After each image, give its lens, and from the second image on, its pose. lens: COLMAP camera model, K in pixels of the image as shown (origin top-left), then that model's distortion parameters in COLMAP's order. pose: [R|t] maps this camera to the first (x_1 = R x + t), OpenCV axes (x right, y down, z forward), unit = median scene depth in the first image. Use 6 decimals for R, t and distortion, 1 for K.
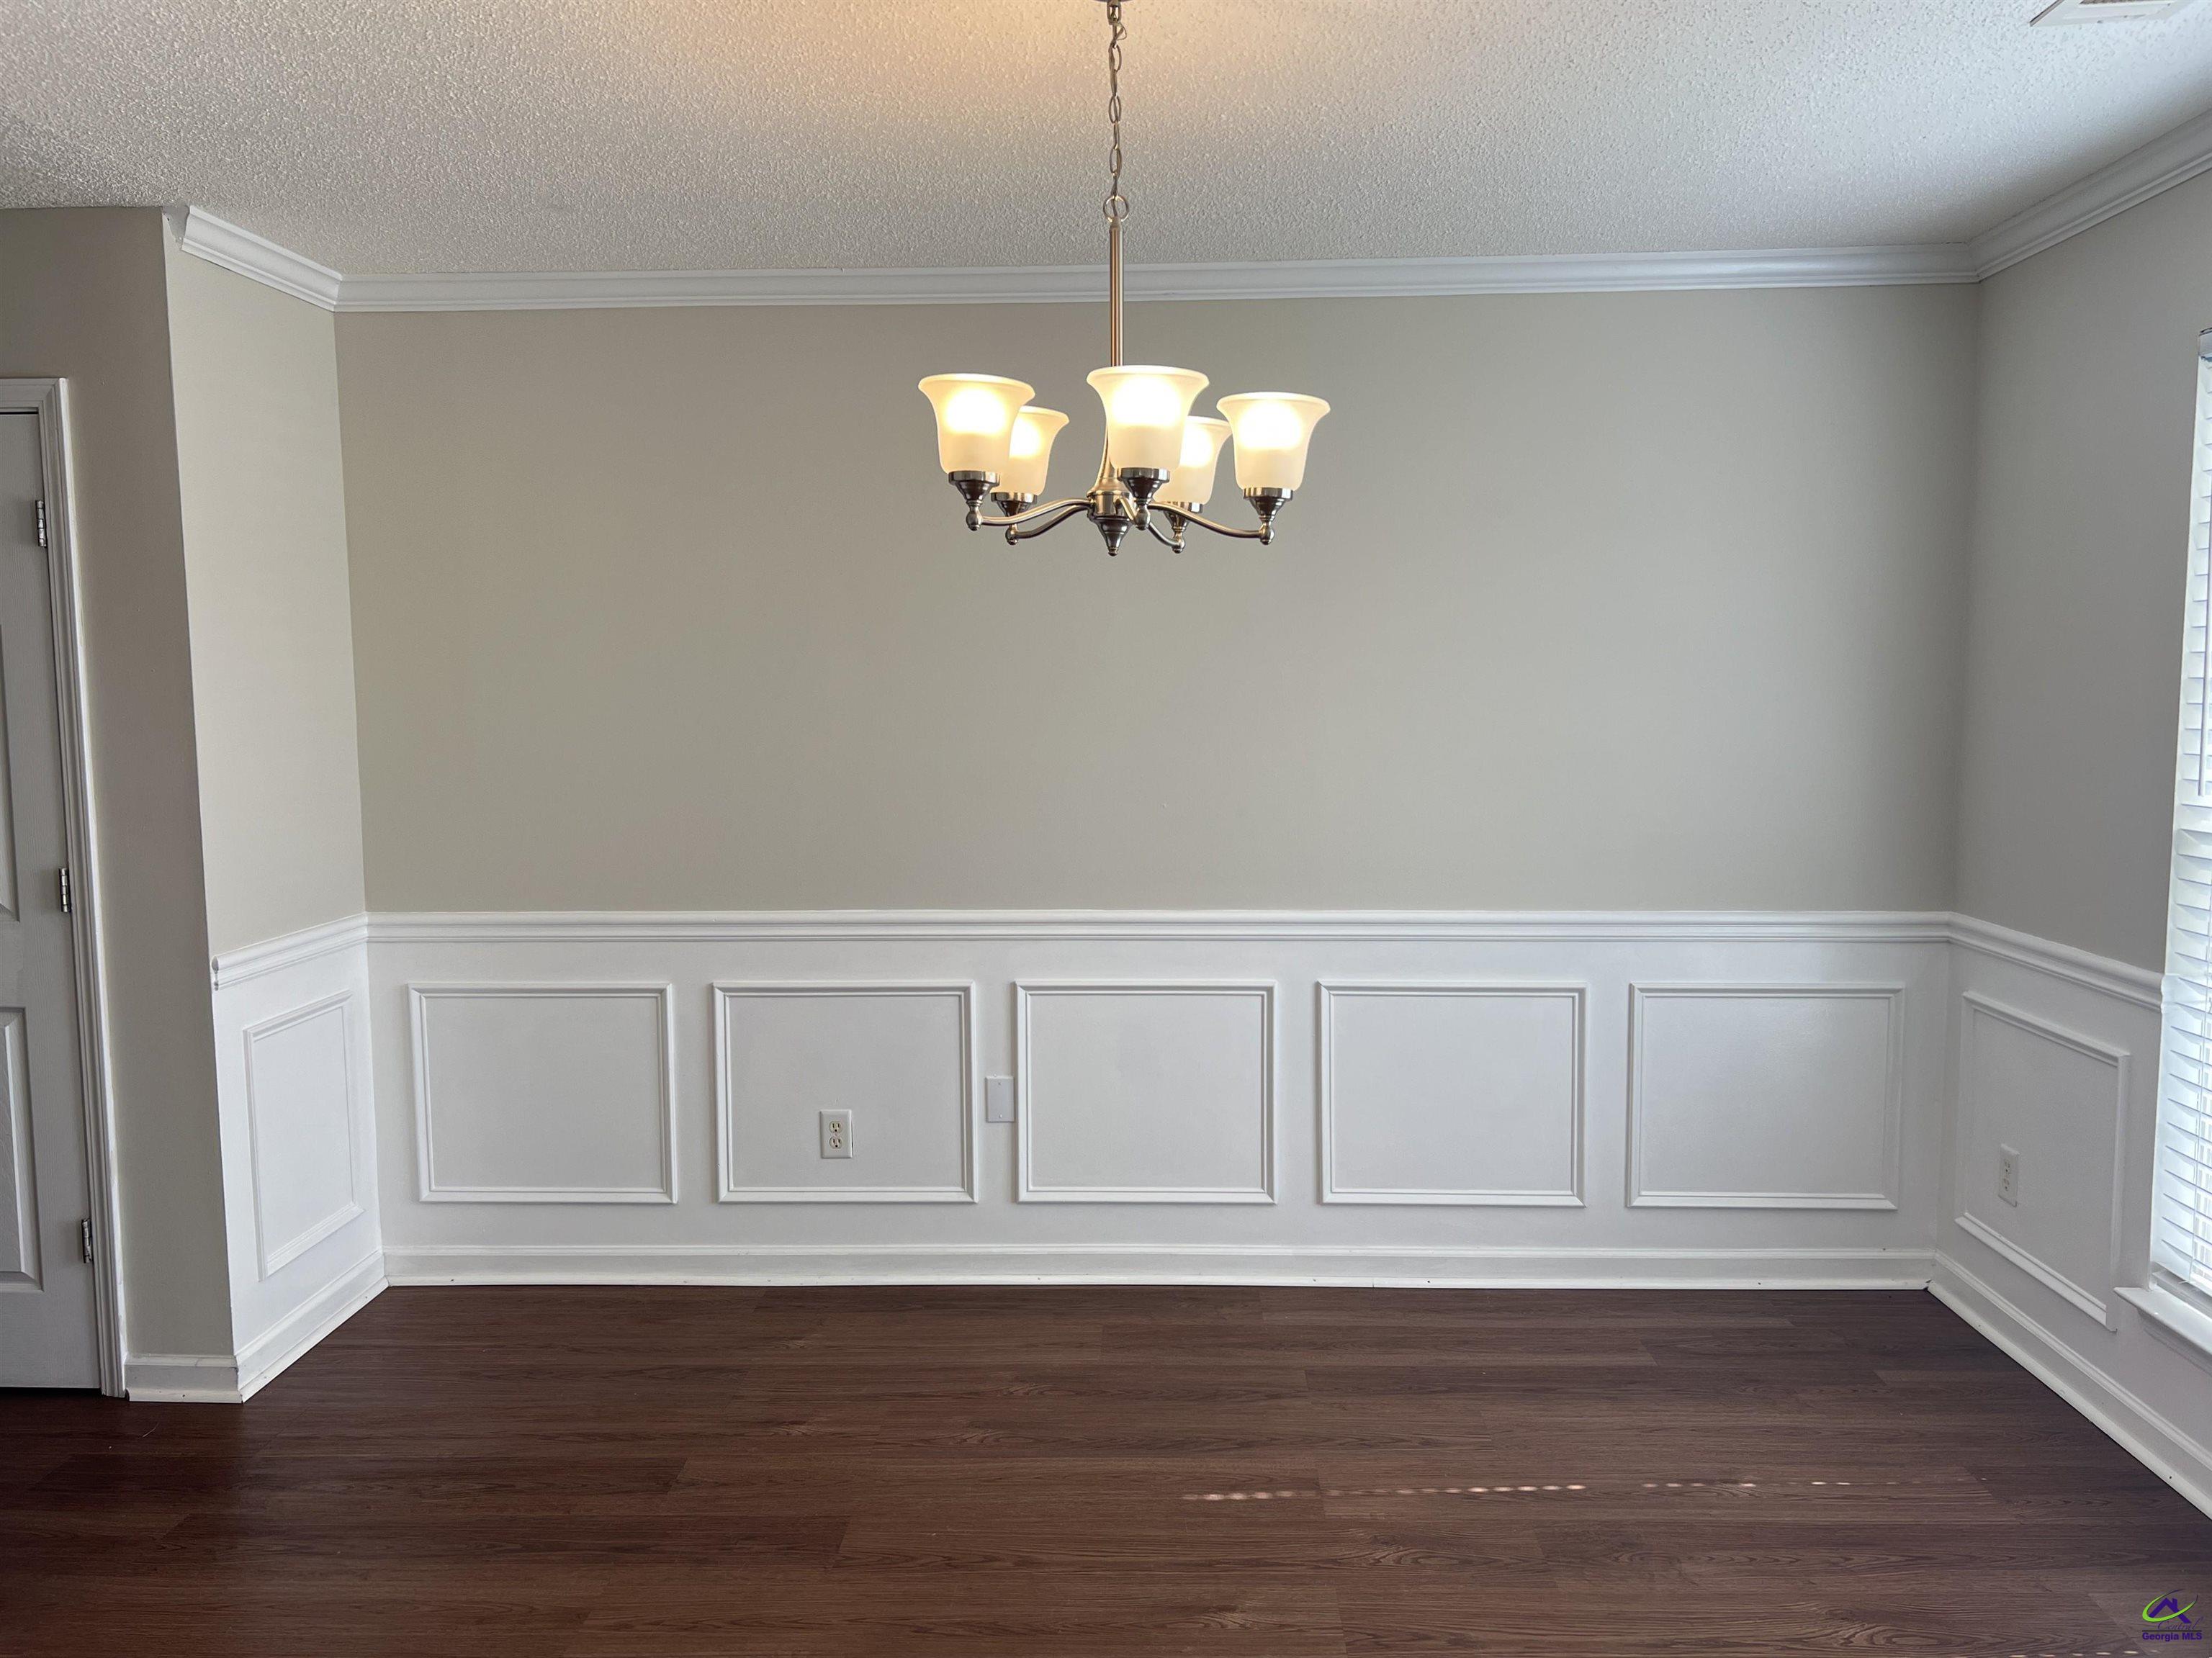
lens RADIAL K [[1663.4, 0, 1123.2], [0, 1663.4, 833.8], [0, 0, 1]] dist [0.078841, -0.096205]
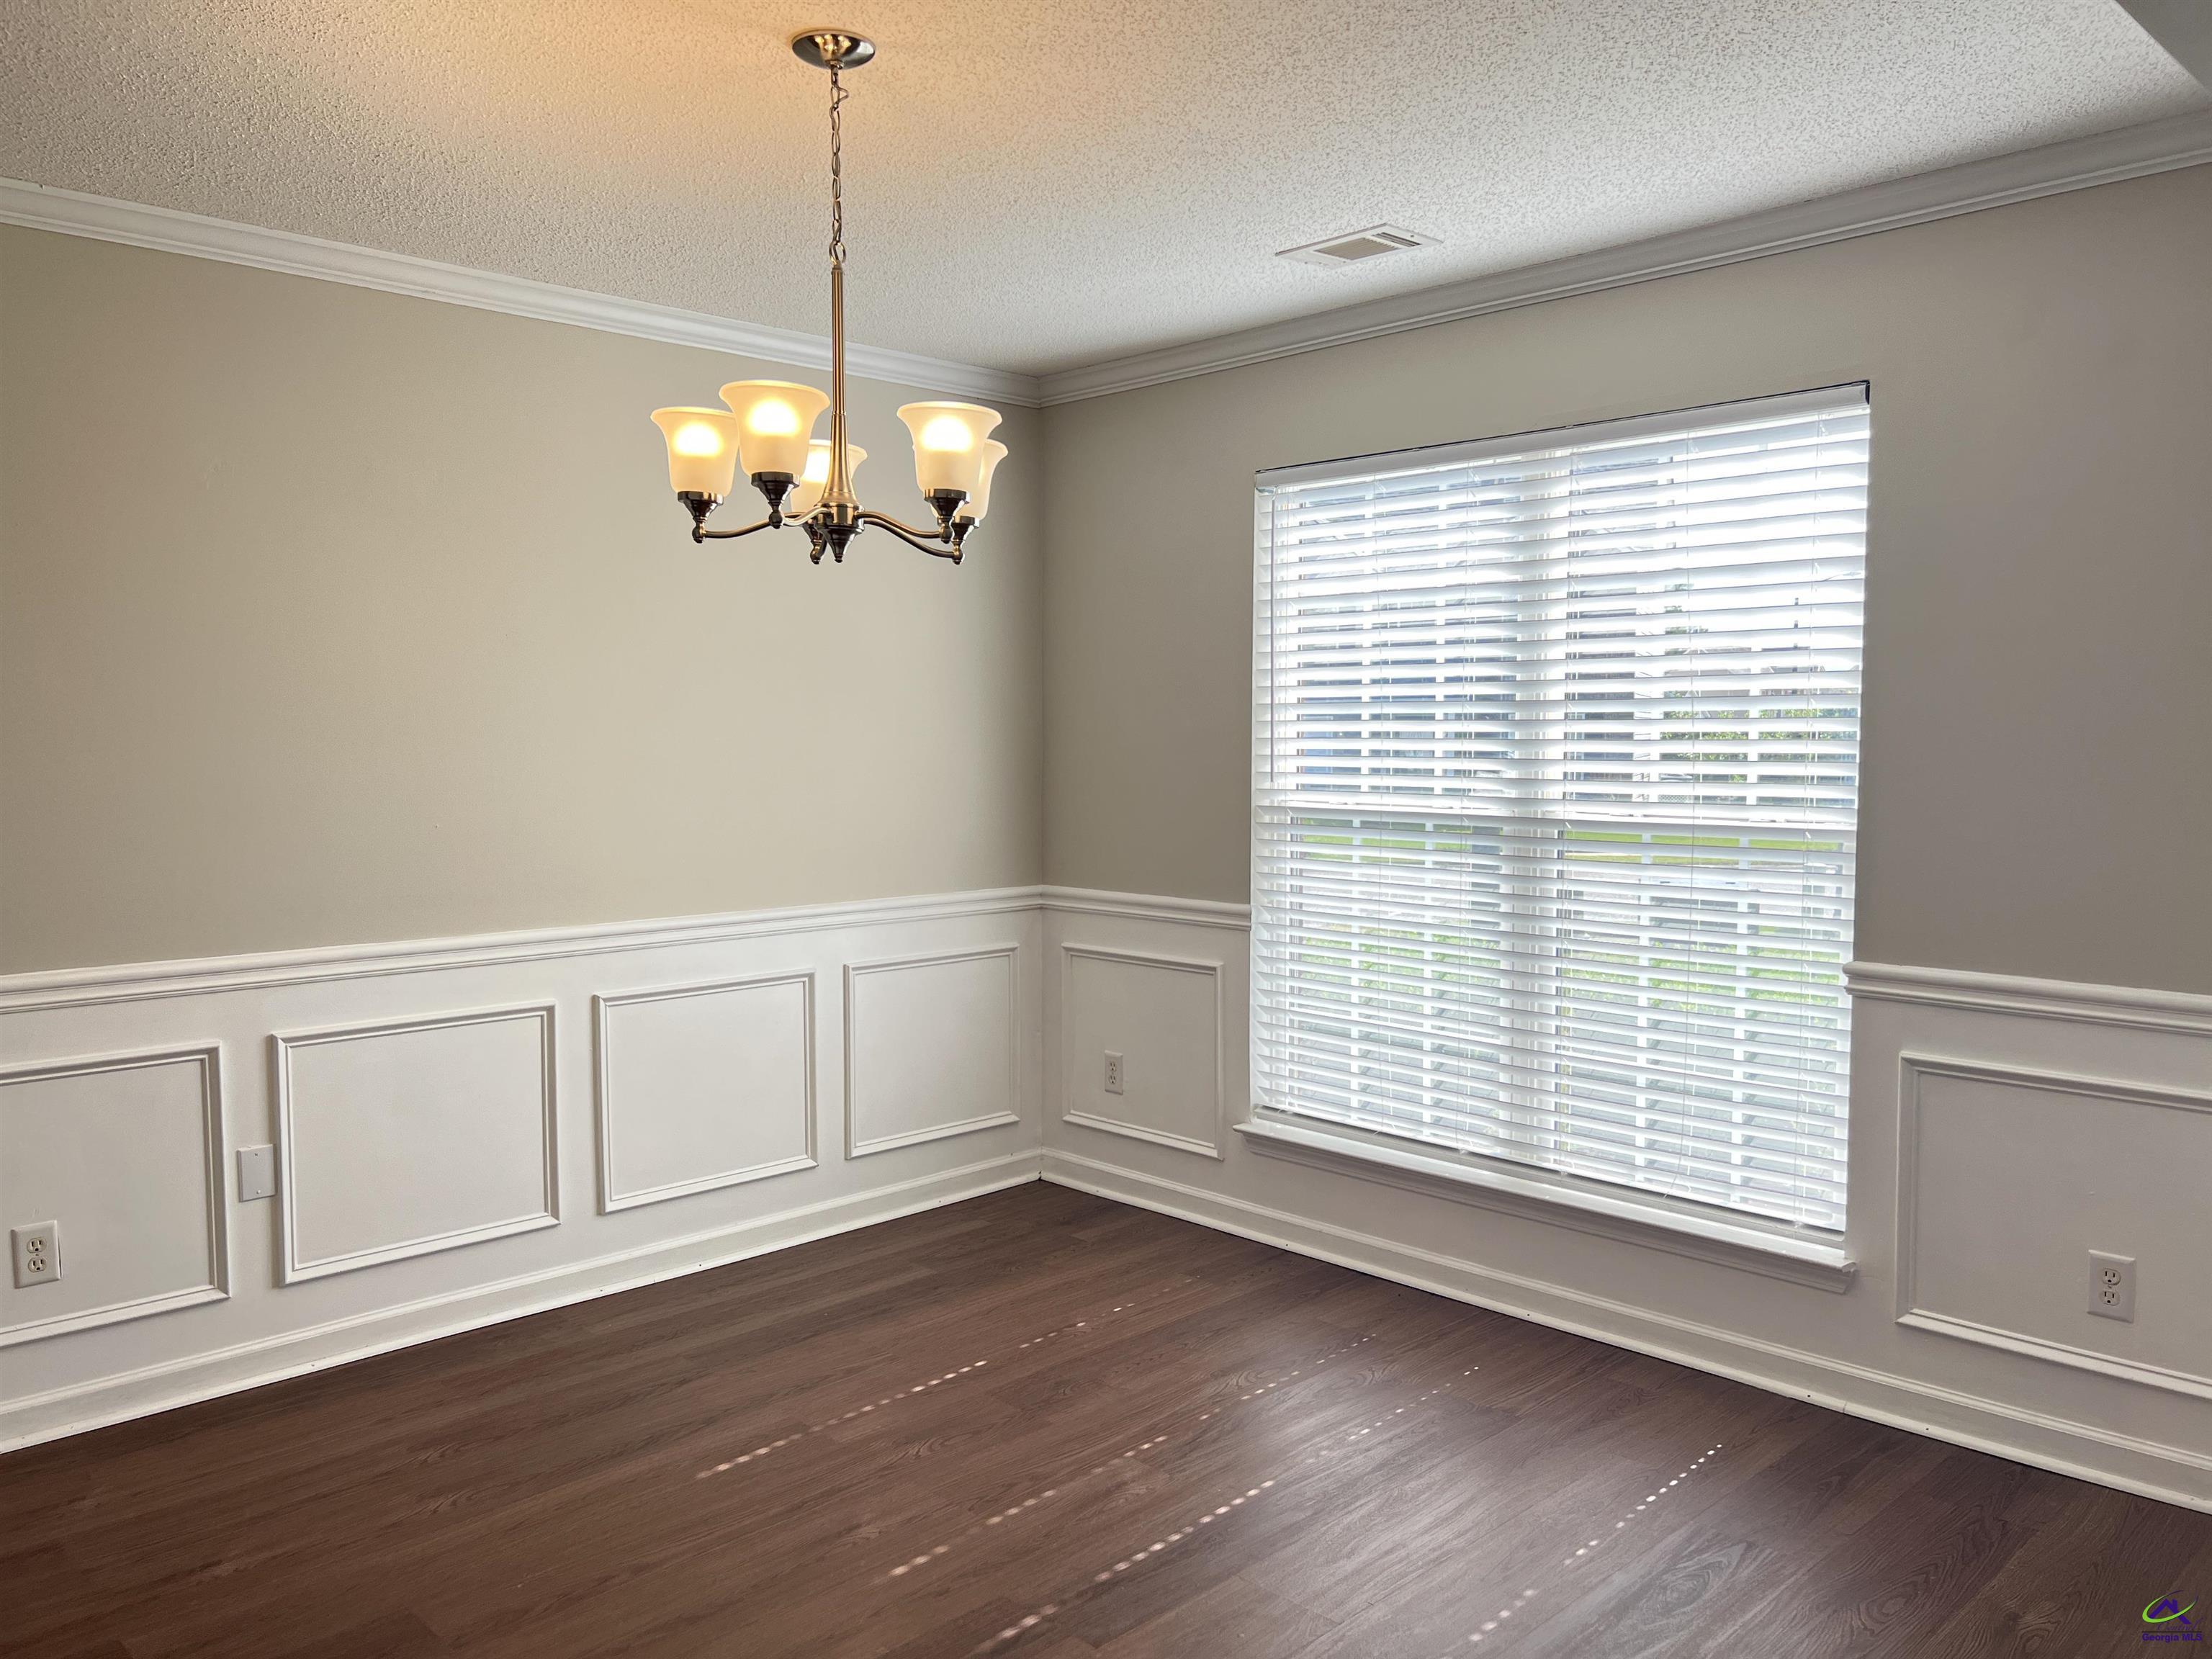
lens RADIAL K [[1657.3, 0, 1109.2], [0, 1657.3, 839.4], [0, 0, 1]] dist [-0.010117, -0.007809]
pose [[0.689289, -0.044565, 0.723115, -0.409168], [0.065453, 0.997855, -0.000893, 0.016552], [-0.721524, 0.047946, 0.690728, 0.078650]]
